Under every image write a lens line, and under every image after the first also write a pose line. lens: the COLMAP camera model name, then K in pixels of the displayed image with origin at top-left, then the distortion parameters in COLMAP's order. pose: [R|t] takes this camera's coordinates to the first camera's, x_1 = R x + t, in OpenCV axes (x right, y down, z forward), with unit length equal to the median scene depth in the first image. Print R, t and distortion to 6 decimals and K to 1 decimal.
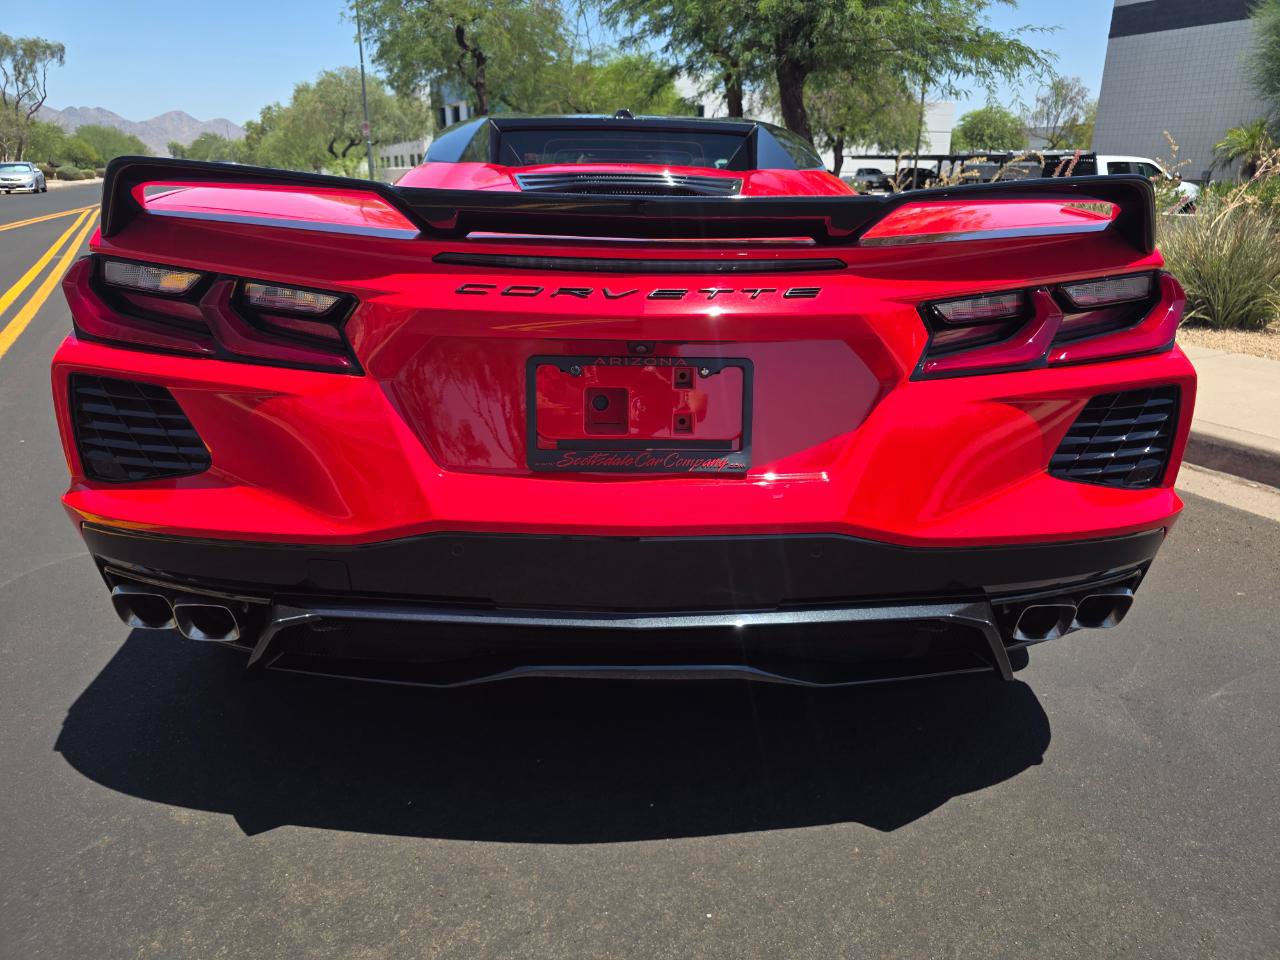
lens RADIAL K [[877.7, 0, 637.7], [0, 877.7, 469.4], [0, 0, 1]] dist [0.032309, -0.033962]
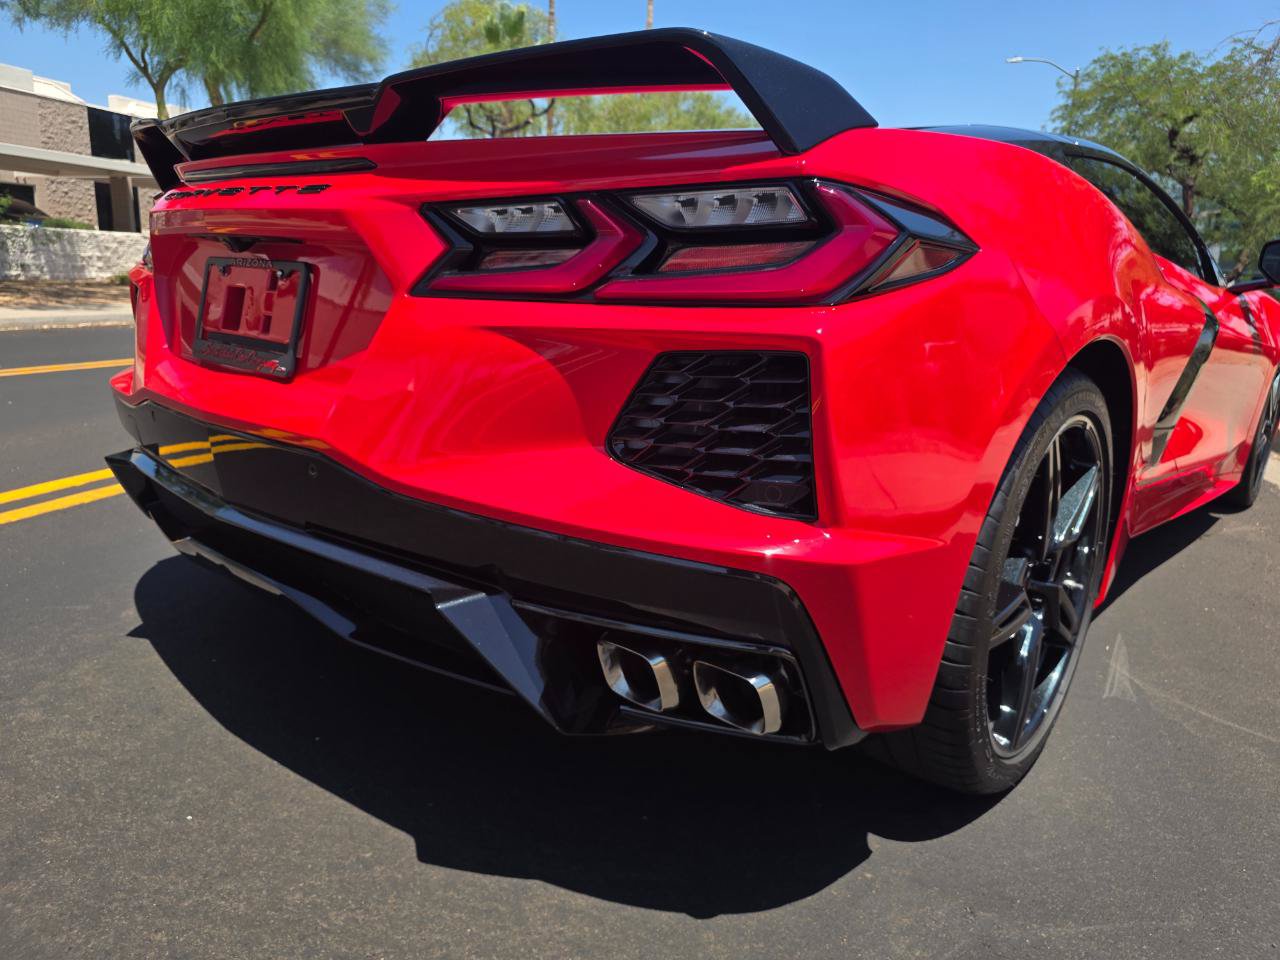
lens RADIAL K [[877.7, 0, 664.1], [0, 877.7, 482.2], [0, 0, 1]] dist [0.032309, -0.033962]
pose [[0.737142, 0.170278, -0.653932, 0.921281], [-0.241658, 0.970160, -0.019788, 0.025149], [0.631049, 0.172615, 0.756295, 0.449296]]
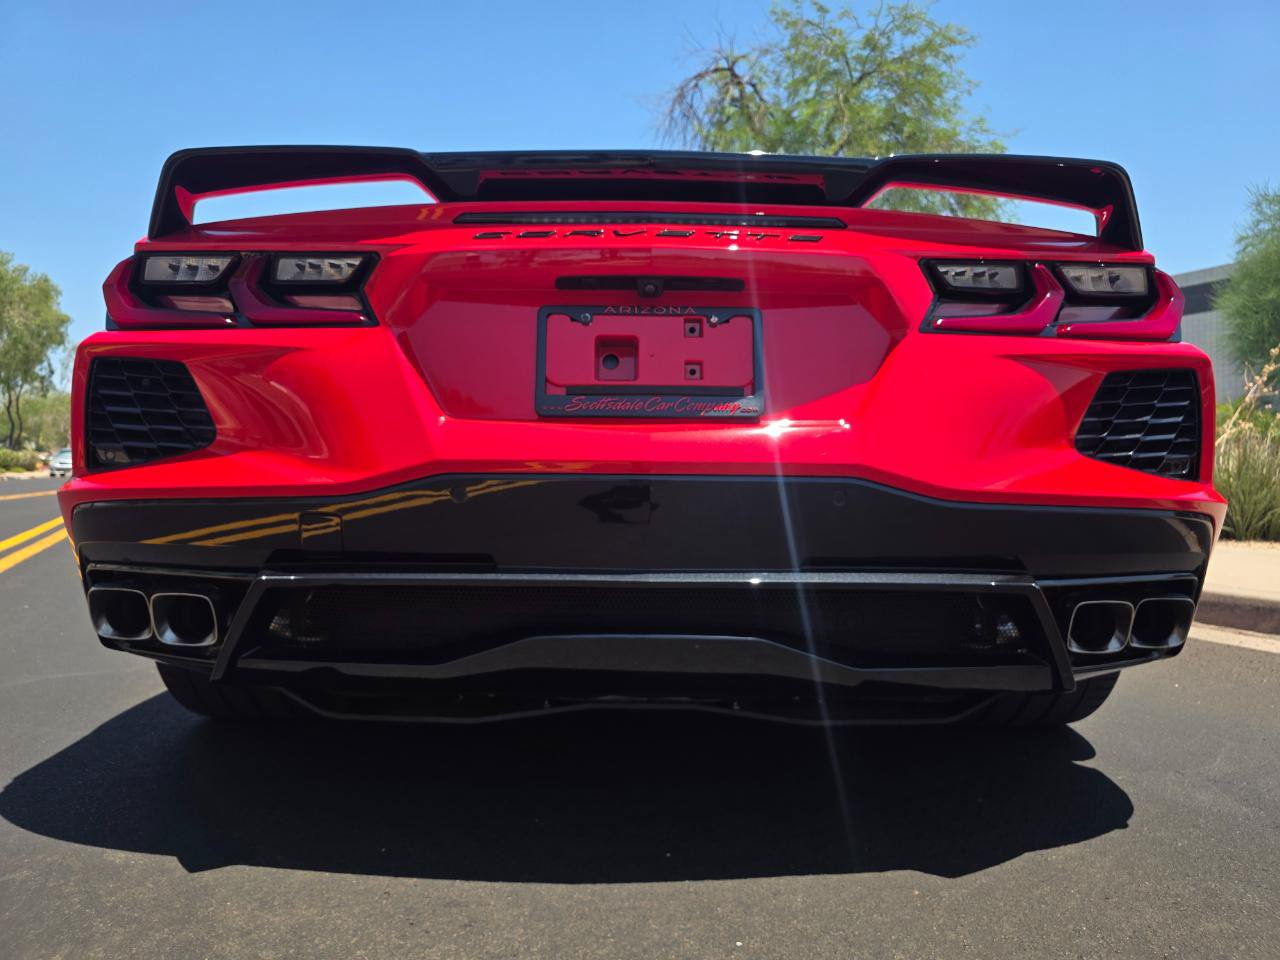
lens RADIAL K [[877.7, 0, 638.4], [0, 877.7, 464.1], [0, 0, 1]] dist [0.032309, -0.033962]
pose [[0.999779, -0.006431, -0.020004, 0.006907], [-0.000305, 0.947464, -0.319864, 0.303992], [0.021010, 0.319799, 0.947252, 0.080454]]
